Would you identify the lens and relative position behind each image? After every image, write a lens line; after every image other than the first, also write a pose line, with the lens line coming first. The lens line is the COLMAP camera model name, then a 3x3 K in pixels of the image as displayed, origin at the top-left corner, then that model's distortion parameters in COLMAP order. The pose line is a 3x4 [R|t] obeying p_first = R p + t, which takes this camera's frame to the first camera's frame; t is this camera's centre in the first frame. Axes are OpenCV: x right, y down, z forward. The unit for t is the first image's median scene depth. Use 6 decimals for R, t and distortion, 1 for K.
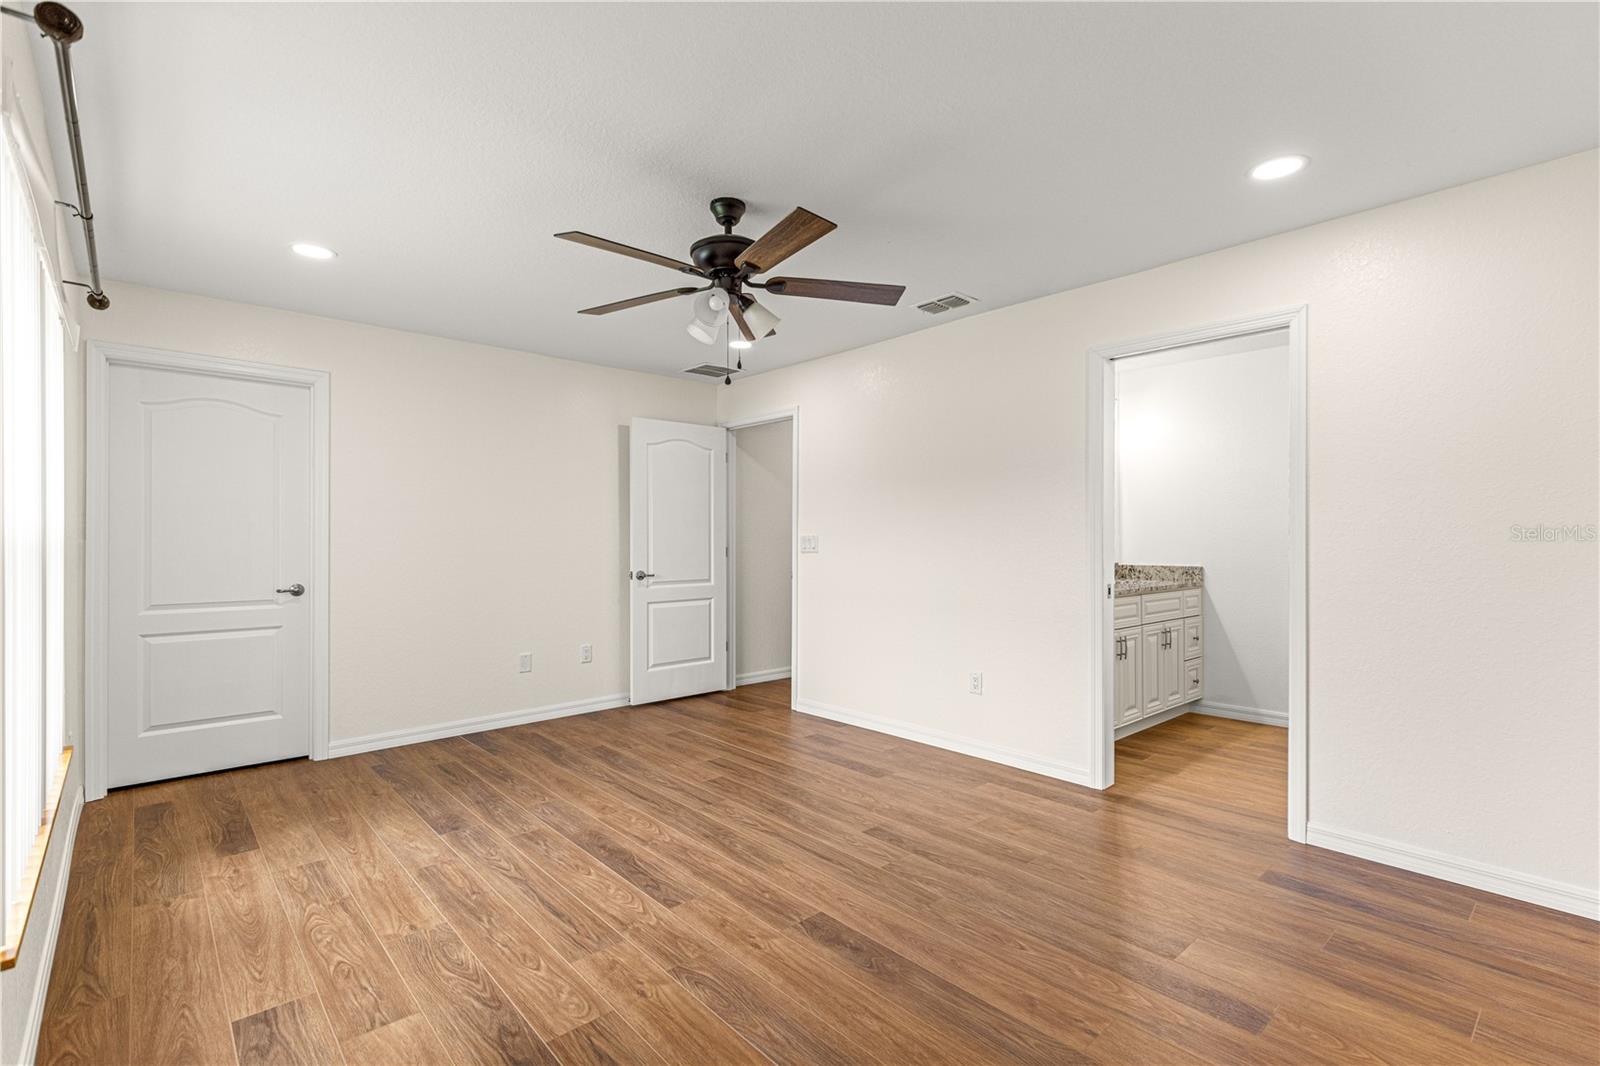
lens RADIAL K [[717.5, 0, 804.6], [0, 717.5, 538.2], [0, 0, 1]] dist [0.007470, -0.000188]
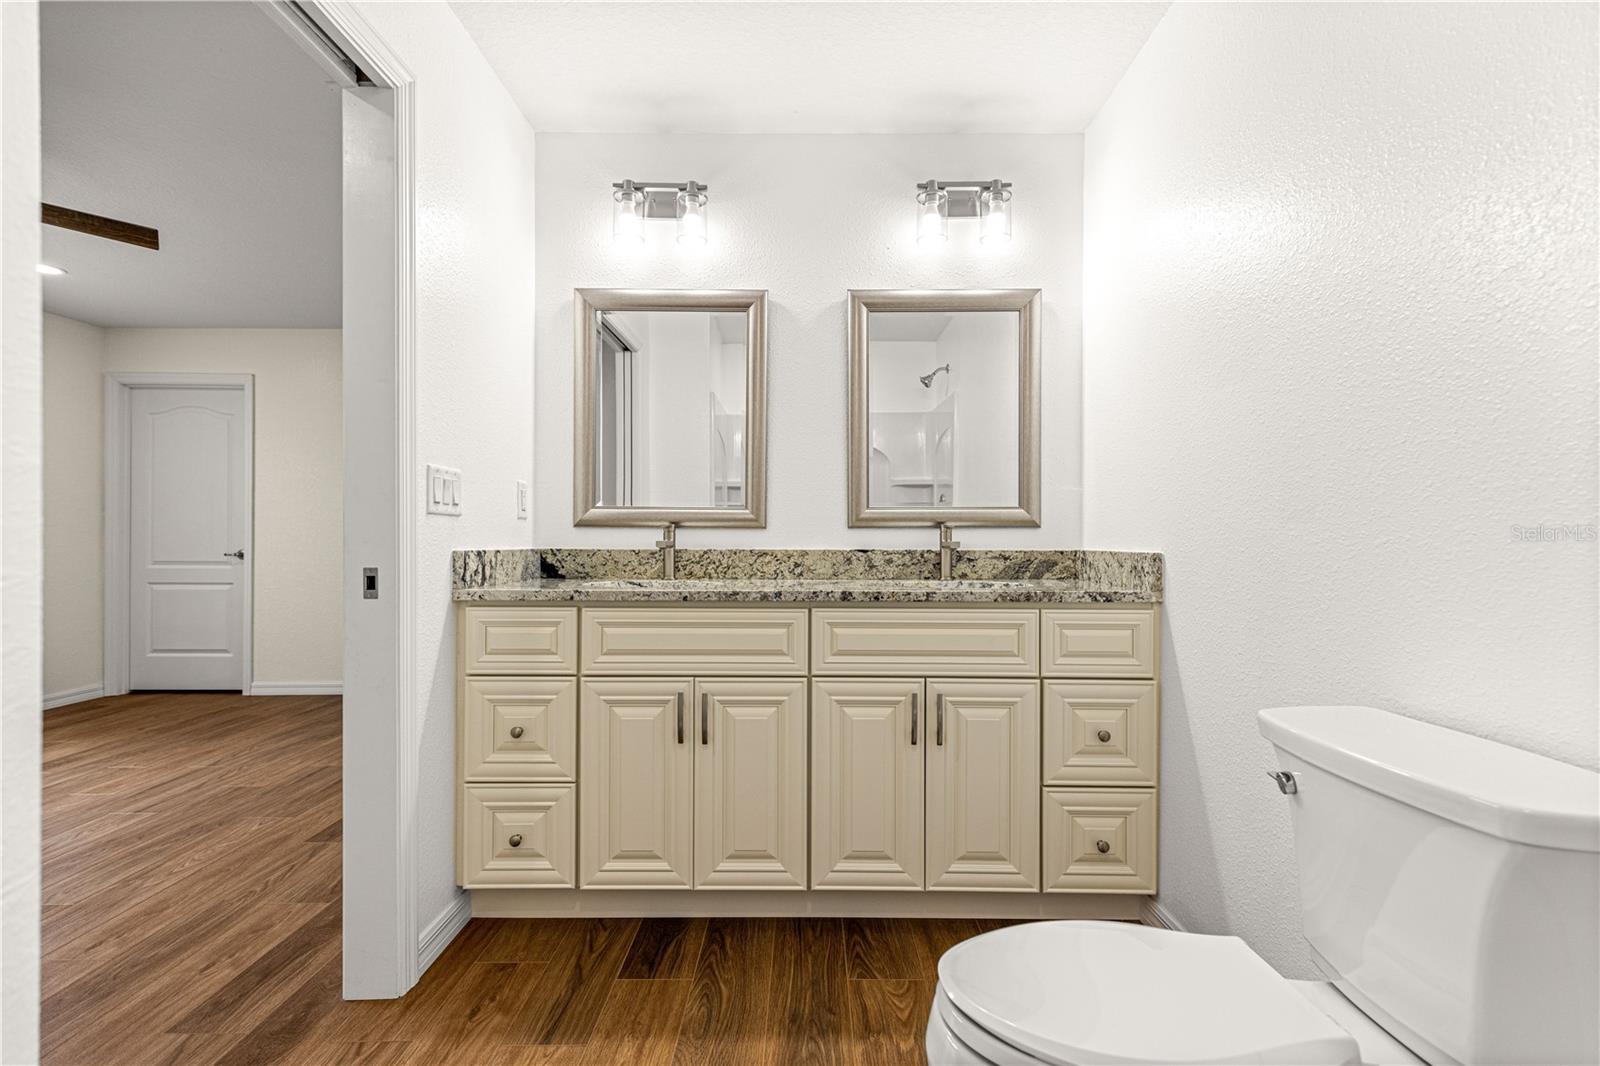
lens RADIAL K [[711.5, 0, 818.8], [0, 711.5, 535.6], [0, 0, 1]] dist [0.002563, 0.000101]
pose [[0.746104, 0.002420, -0.665825, 1.191065], [0.001461, 0.999985, 0.005272, 0.049660], [0.665828, -0.004907, 0.746089, 1.060465]]
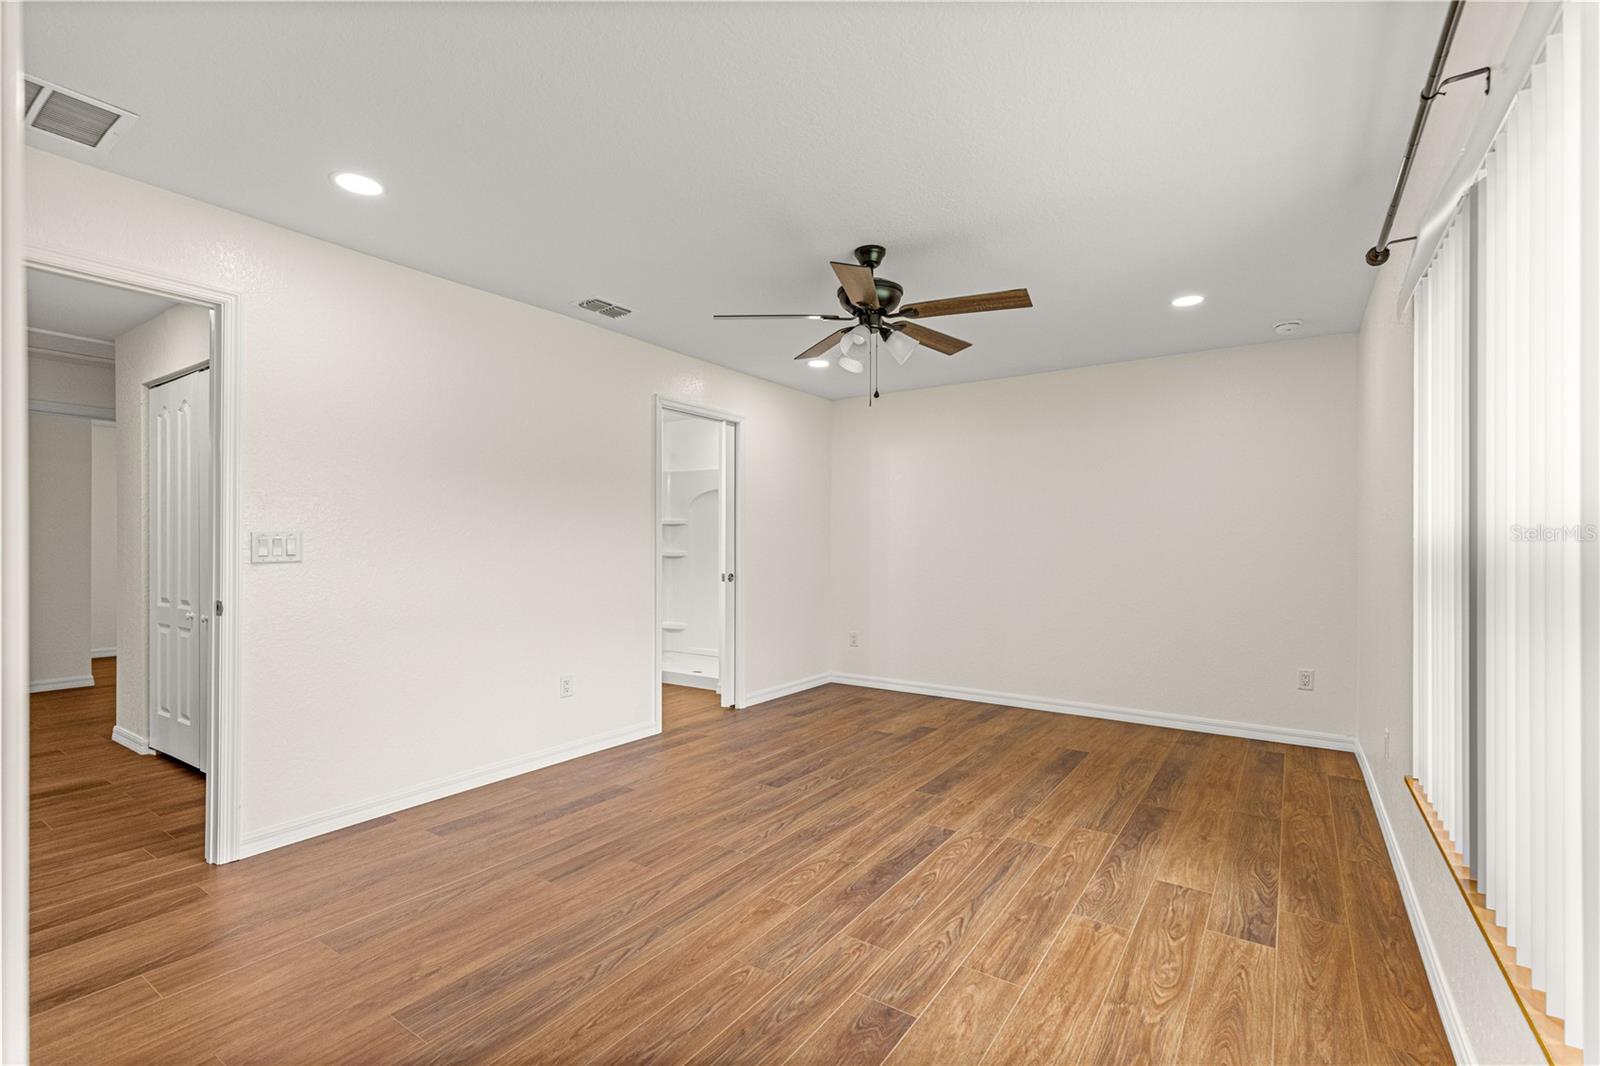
lens RADIAL K [[717.5, 0, 804.6], [0, 717.5, 538.2], [0, 0, 1]] dist [0.007470, -0.000188]
pose [[-0.226637, 0.012223, 0.973903, -1.133524], [-0.001395, 0.999916, -0.012874, 0.017844], [-0.973978, -0.004276, -0.226601, 1.291268]]
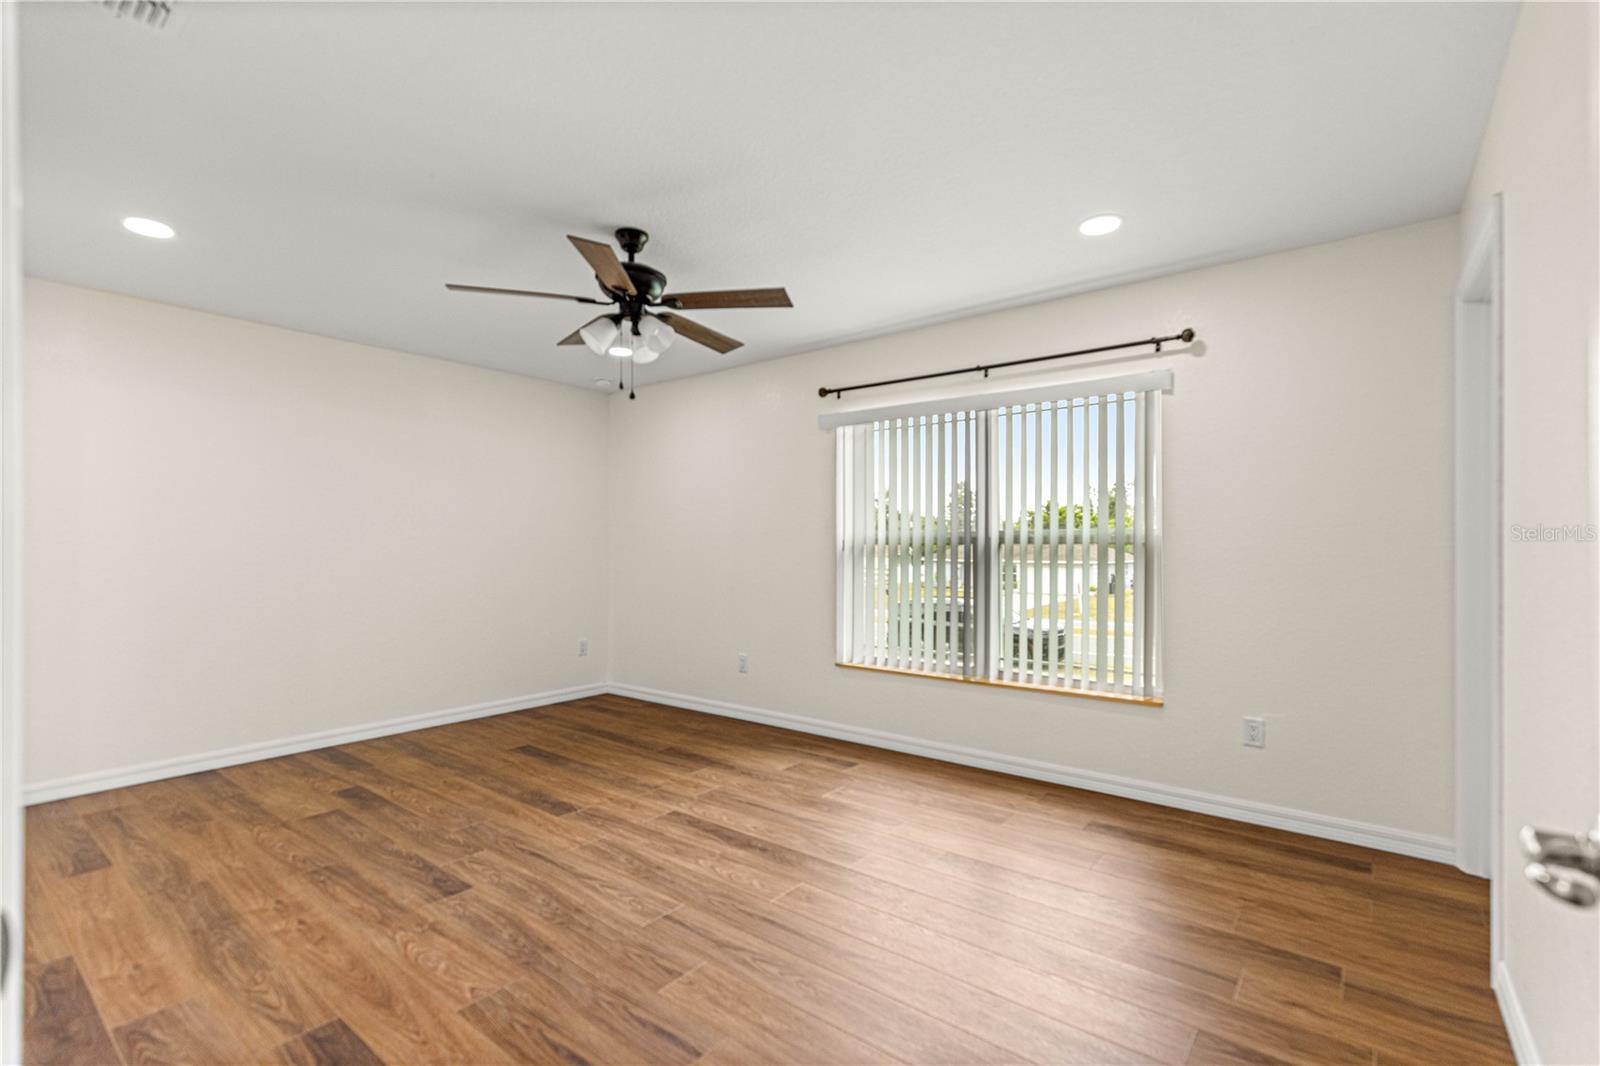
lens RADIAL K [[717.5, 0, 804.6], [0, 717.5, 538.2], [0, 0, 1]] dist [0.007470, -0.000188]
pose [[-0.986277, 0.000833, -0.165097, -0.174081], [0.002323, 0.999958, -0.008835, 0.006508], [0.165083, -0.009097, -0.986238, 2.007136]]
